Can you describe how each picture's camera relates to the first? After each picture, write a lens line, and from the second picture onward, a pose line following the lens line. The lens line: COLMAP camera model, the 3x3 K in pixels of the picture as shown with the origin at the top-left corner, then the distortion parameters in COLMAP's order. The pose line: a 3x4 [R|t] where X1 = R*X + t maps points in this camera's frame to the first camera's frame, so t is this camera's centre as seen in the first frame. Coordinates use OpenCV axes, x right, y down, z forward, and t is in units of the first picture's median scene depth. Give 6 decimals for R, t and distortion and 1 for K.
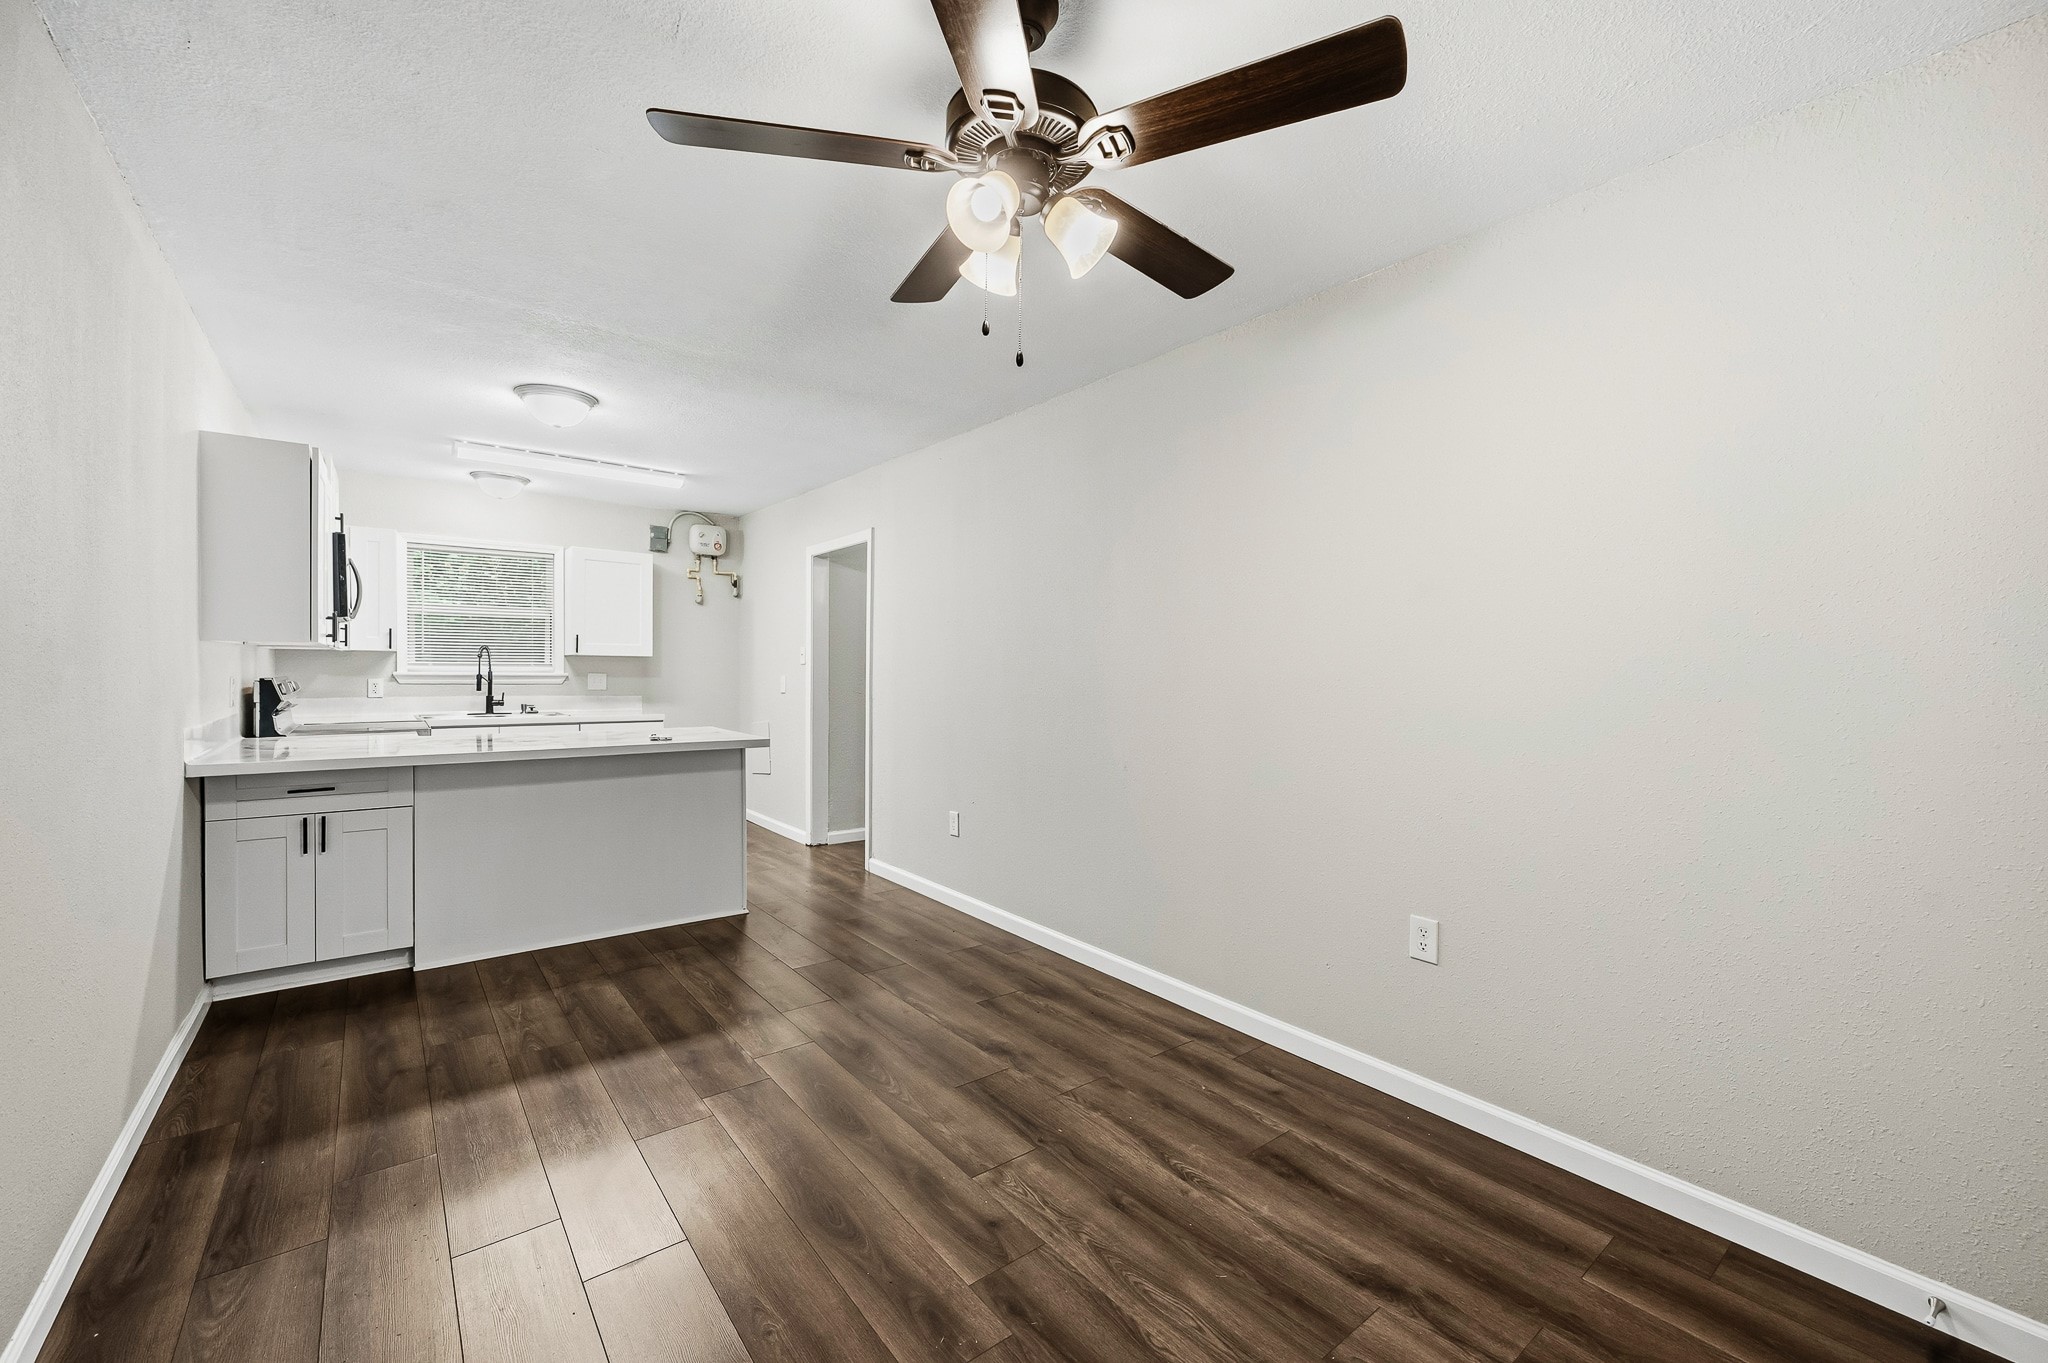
lens RADIAL K [[835.3, 0, 1032.2], [0, 835.3, 679.4], [0, 0, 1]] dist [0.000167, -0.000188]
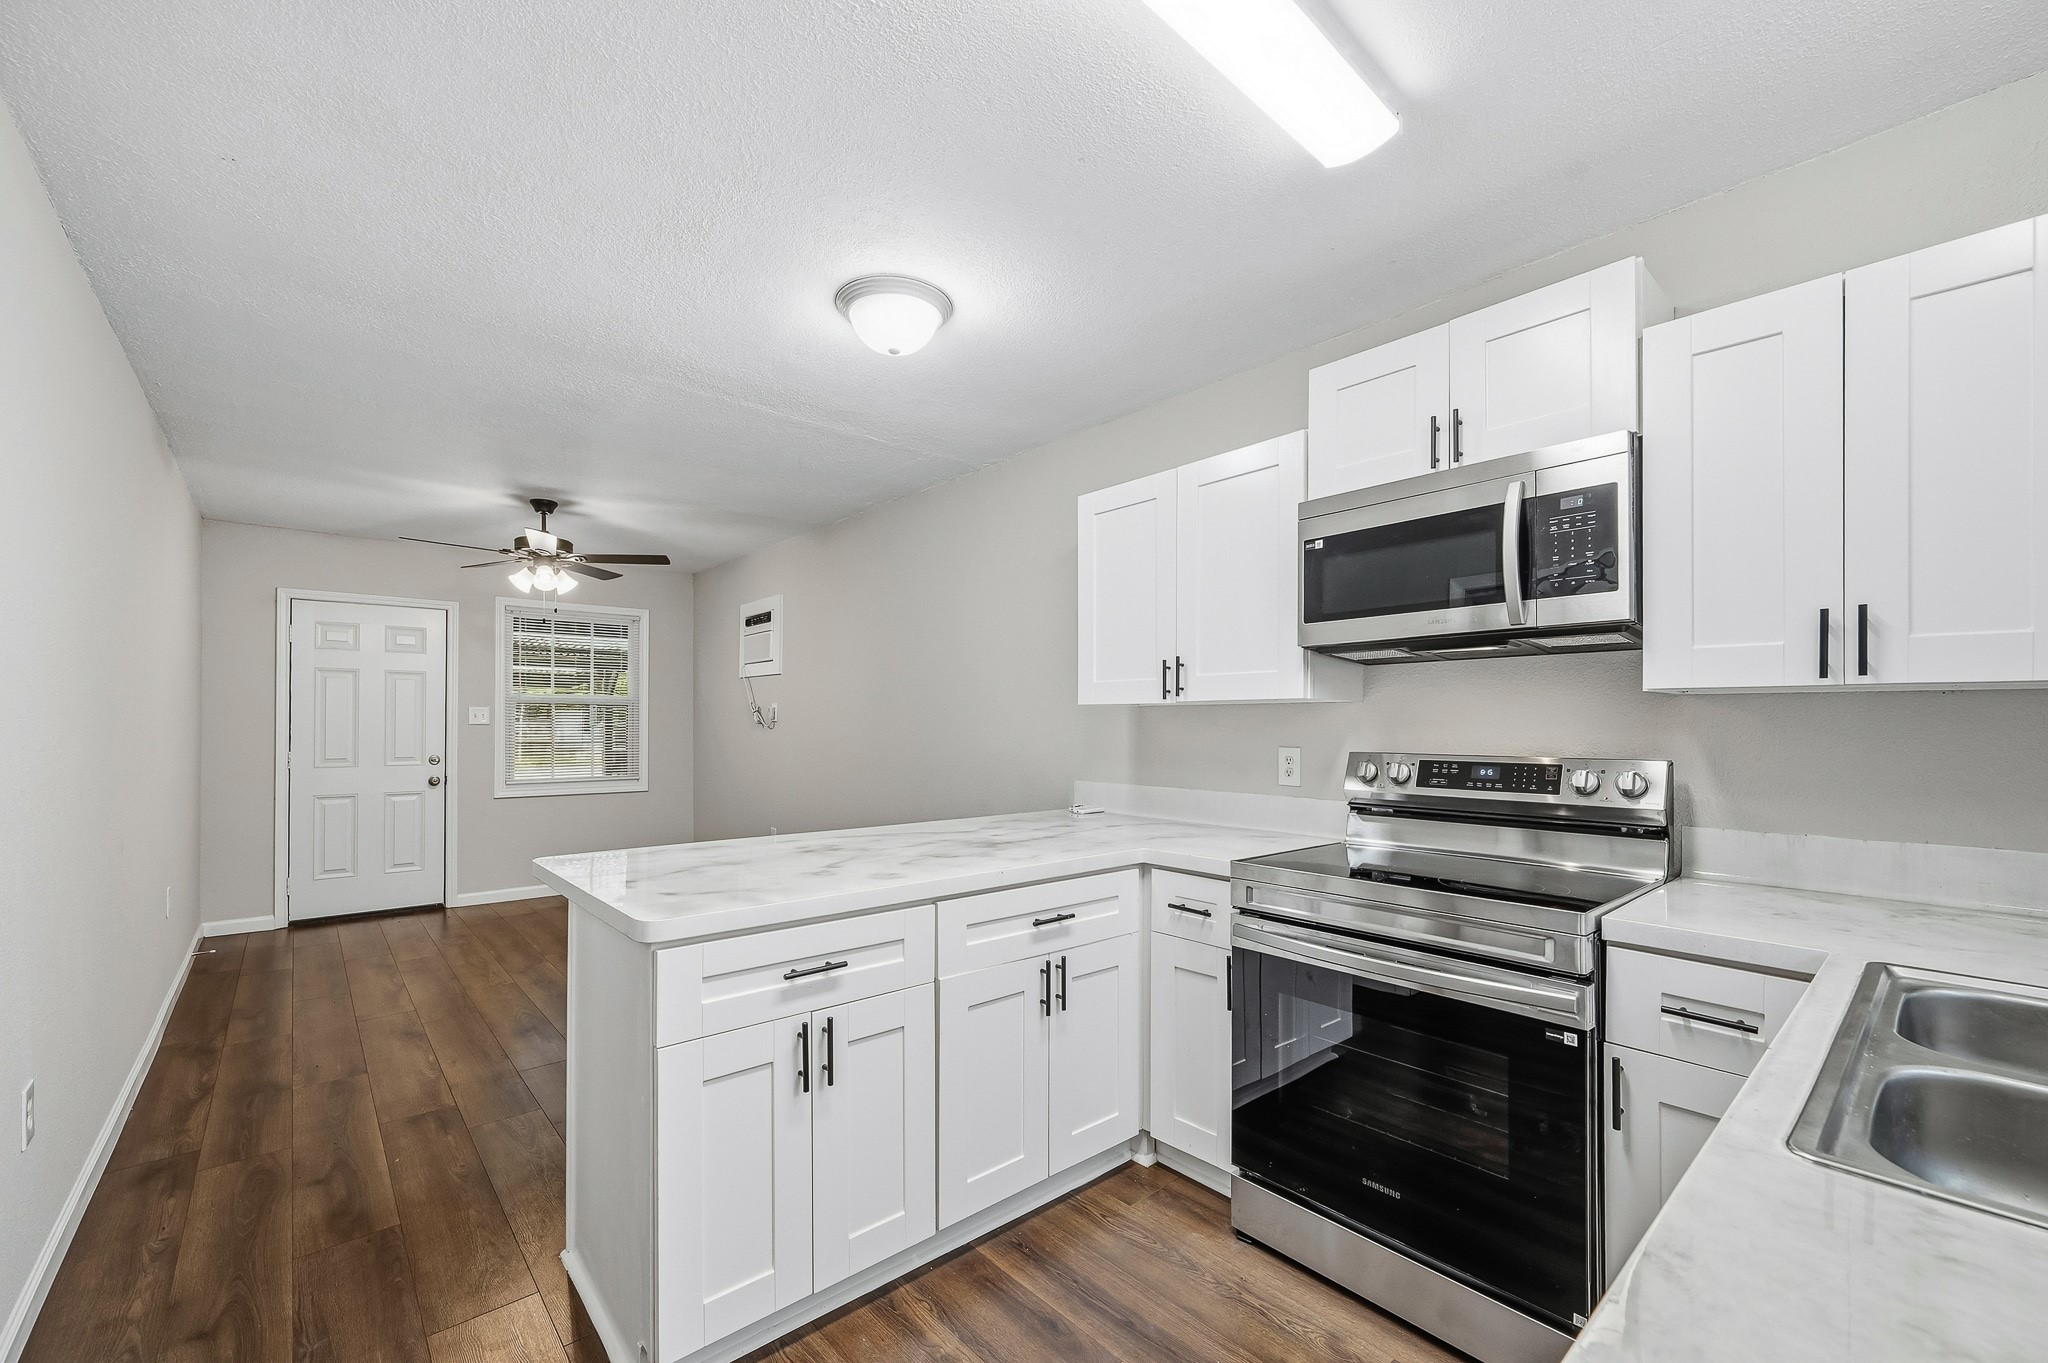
lens RADIAL K [[835.6, 0, 1017.1], [0, 835.6, 710.6], [0, 0, 1]] dist [-0.001860, -0.000198]
pose [[-0.999140, -0.012944, -0.039380, -0.472159], [-0.012827, 0.999913, -0.003214, -0.021292], [0.039418, -0.002706, -0.999219, 1.223365]]
